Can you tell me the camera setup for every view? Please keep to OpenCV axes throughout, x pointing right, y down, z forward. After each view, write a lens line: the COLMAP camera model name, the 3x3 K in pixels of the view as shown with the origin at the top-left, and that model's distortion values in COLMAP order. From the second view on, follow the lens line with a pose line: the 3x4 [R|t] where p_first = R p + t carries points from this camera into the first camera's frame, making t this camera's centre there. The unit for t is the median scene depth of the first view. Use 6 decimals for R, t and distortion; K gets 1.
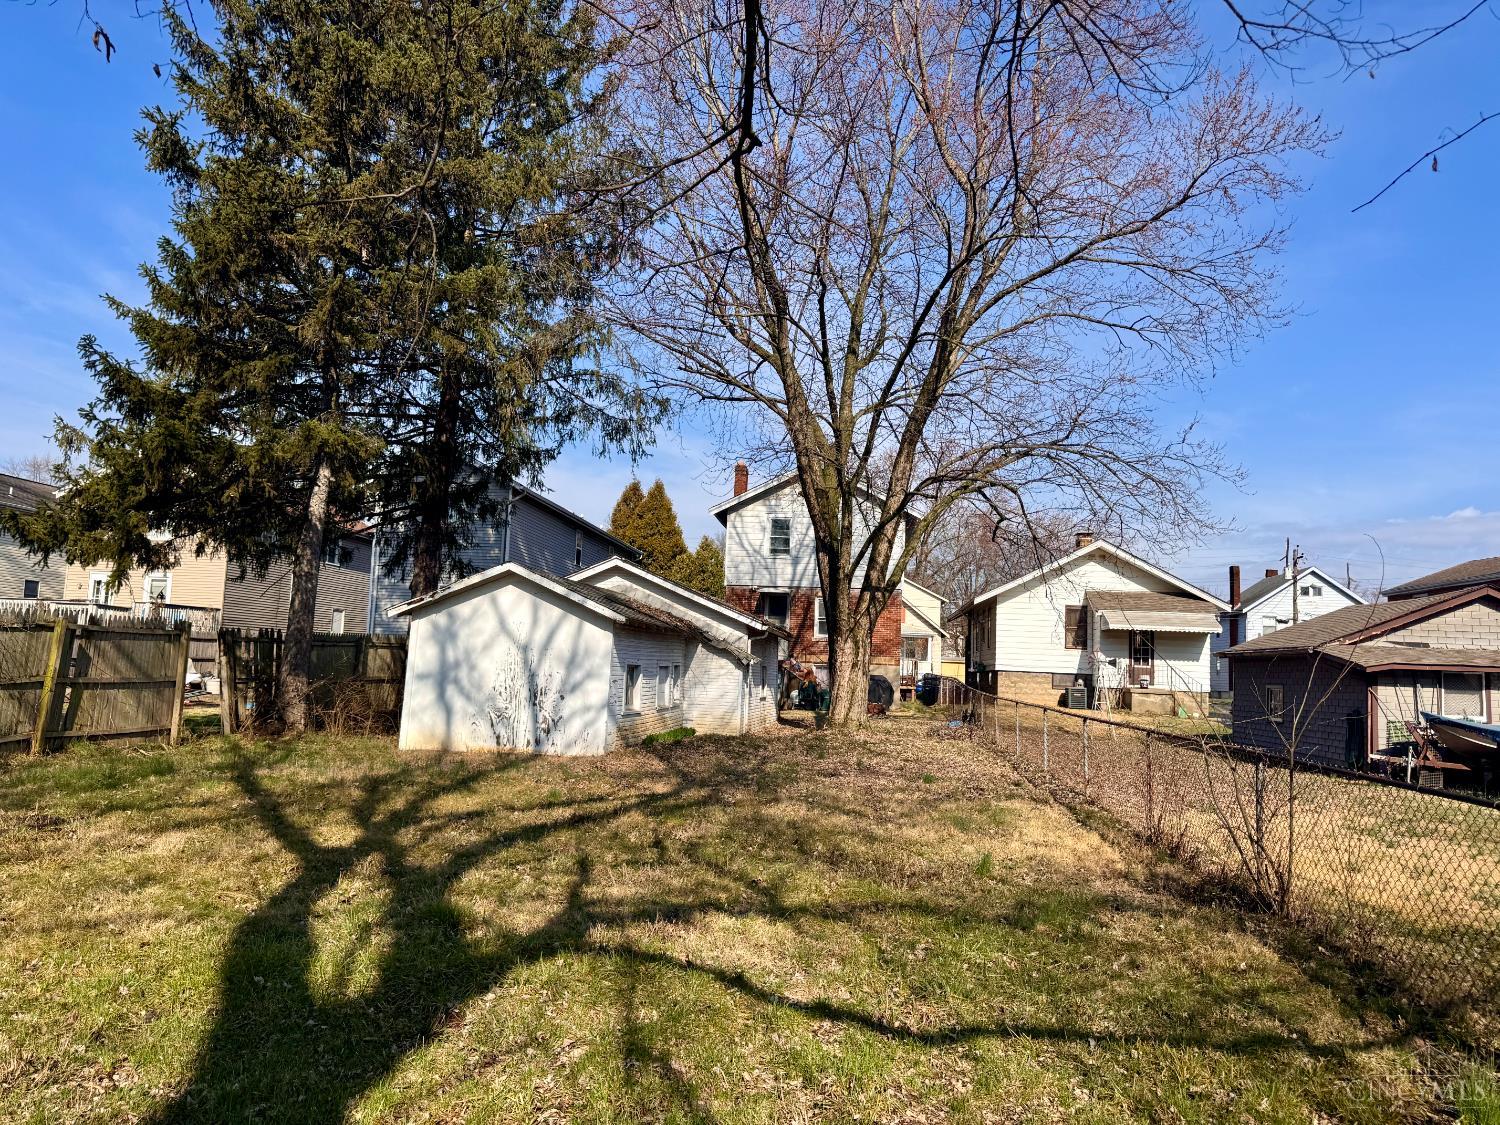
lens RADIAL K [[1063.8, 0, 736.6], [0, 1063.8, 563.7], [0, 0, 1]] dist [0.056851, -0.058591]
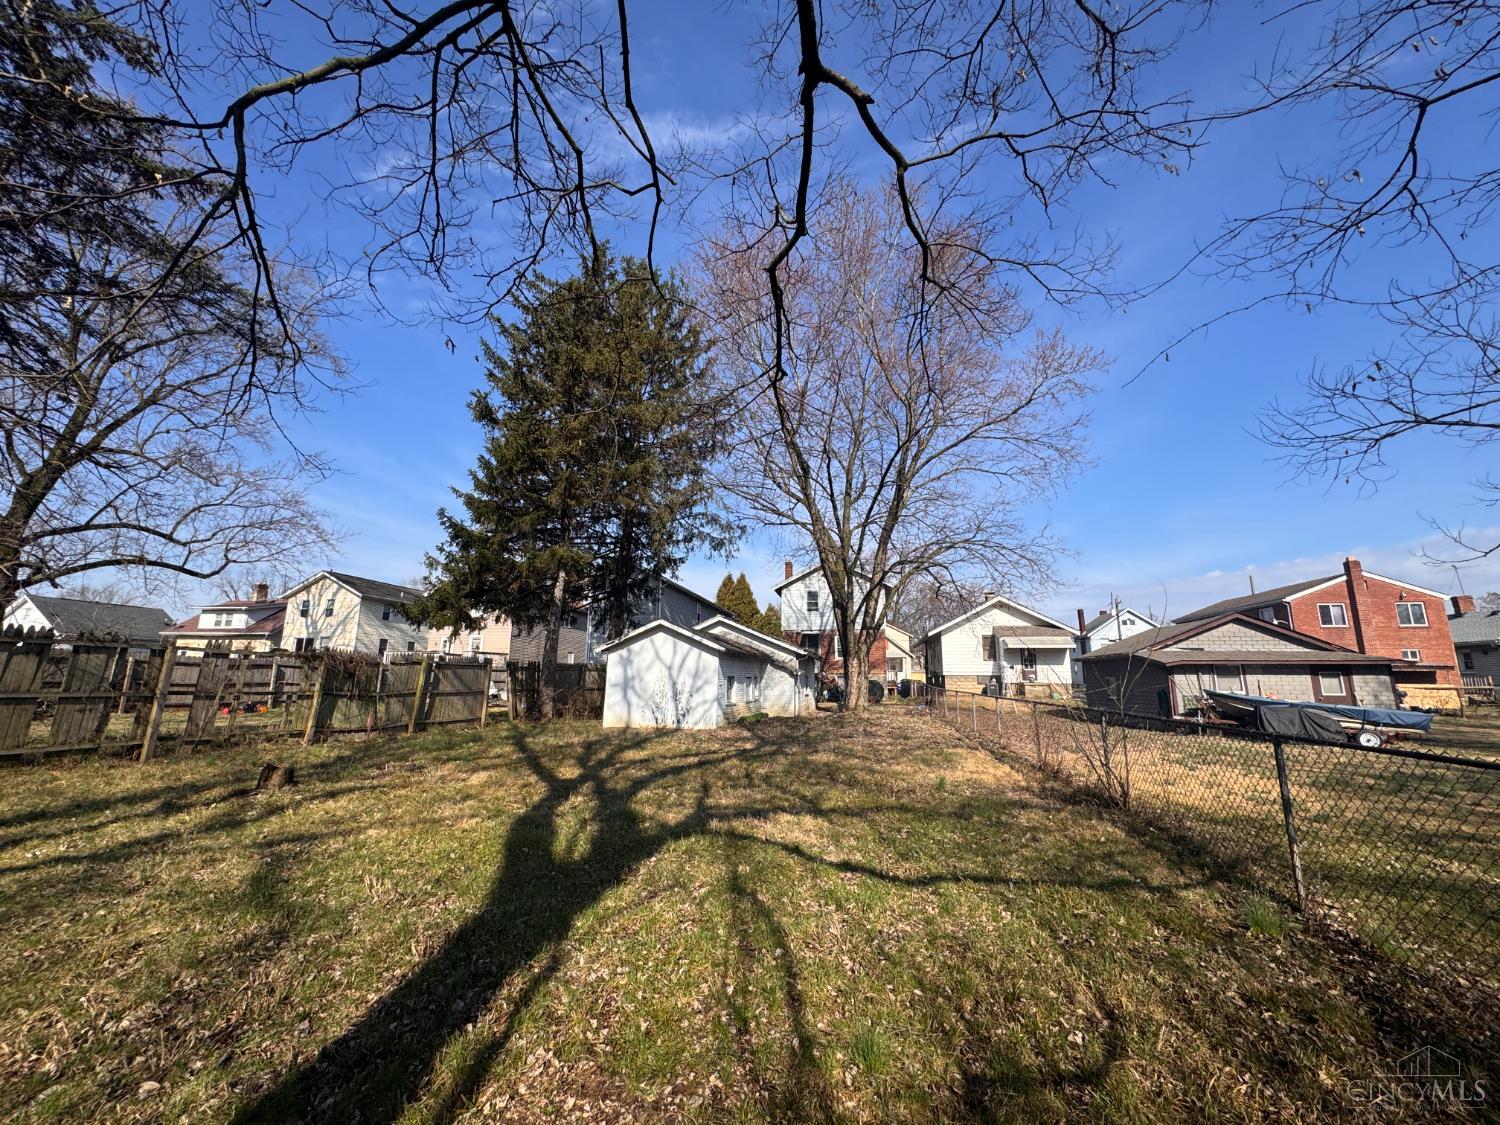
lens RADIAL K [[600.1, 0, 738.8], [0, 600.1, 559.2], [0, 0, 1]] dist [0.001322, -0.000035]
pose [[0.995880, -0.044469, -0.079023, 0.002035], [0.036149, 0.993945, -0.103766, 0.007112], [0.083159, 0.100482, 0.991457, -0.000632]]
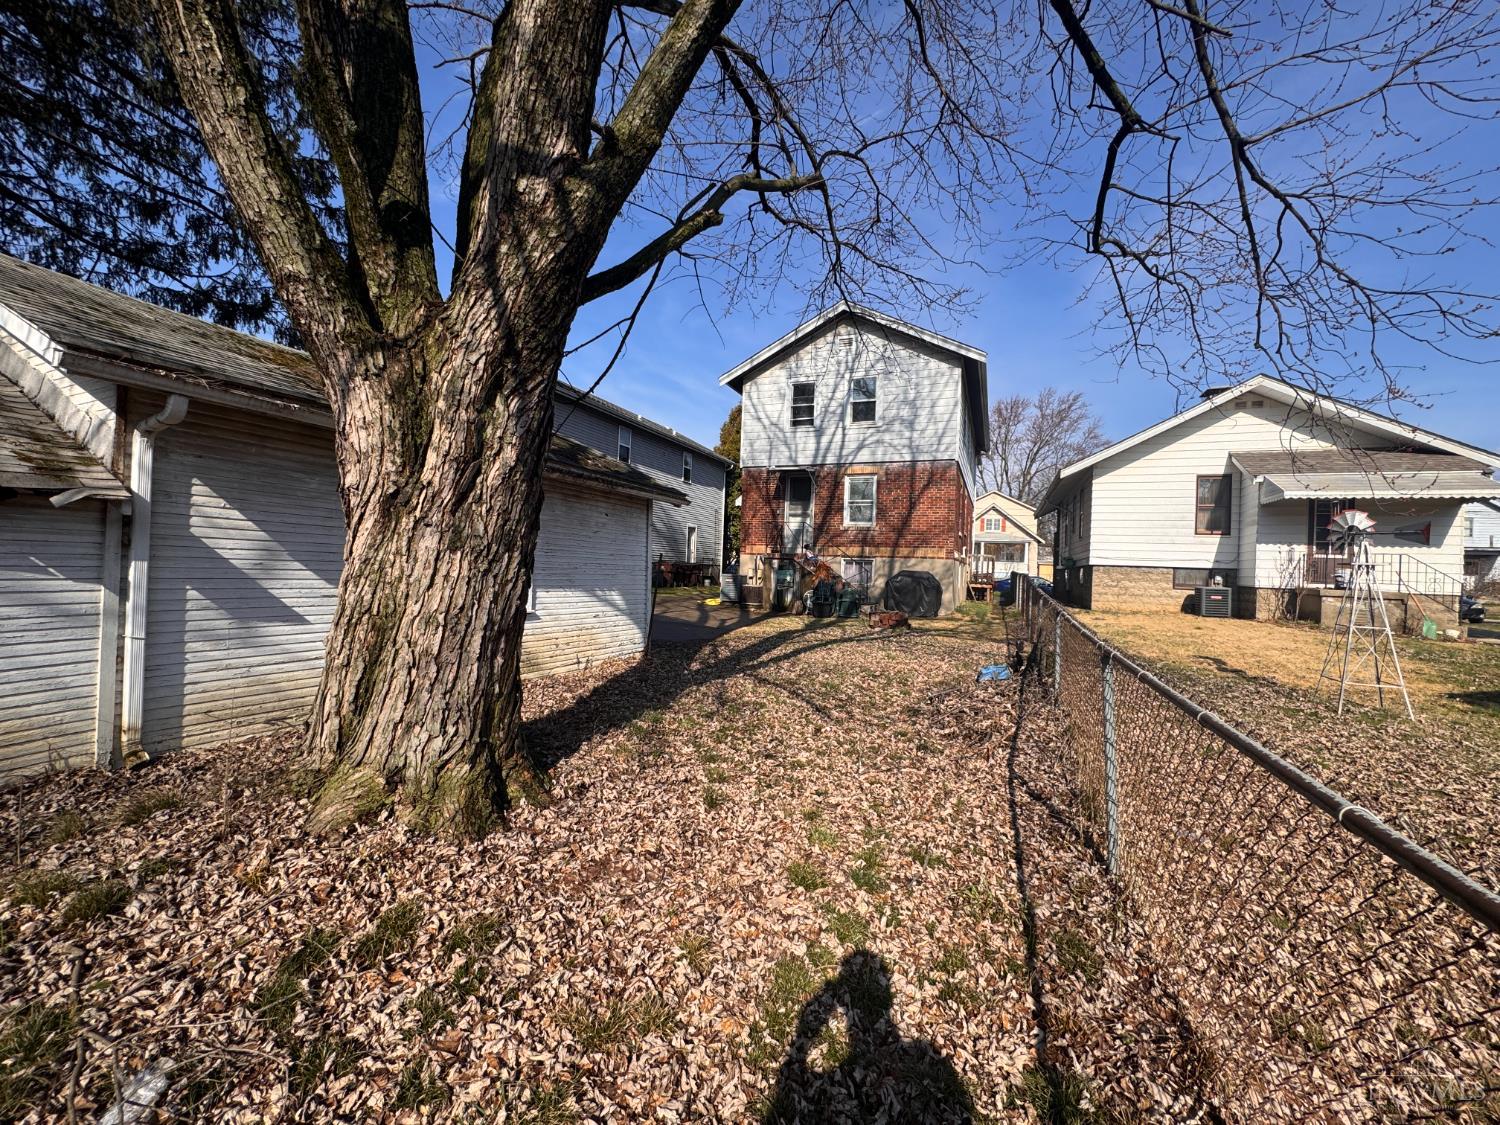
lens RADIAL K [[600.1, 0, 757.3], [0, 600.1, 559.2], [0, 0, 1]] dist [0.001322, -0.000035]
pose [[0.965422, -0.007586, -0.260580, 0.263376], [0.027269, 0.997032, 0.072003, 0.122693], [0.259260, -0.076619, 0.962763, 1.103254]]
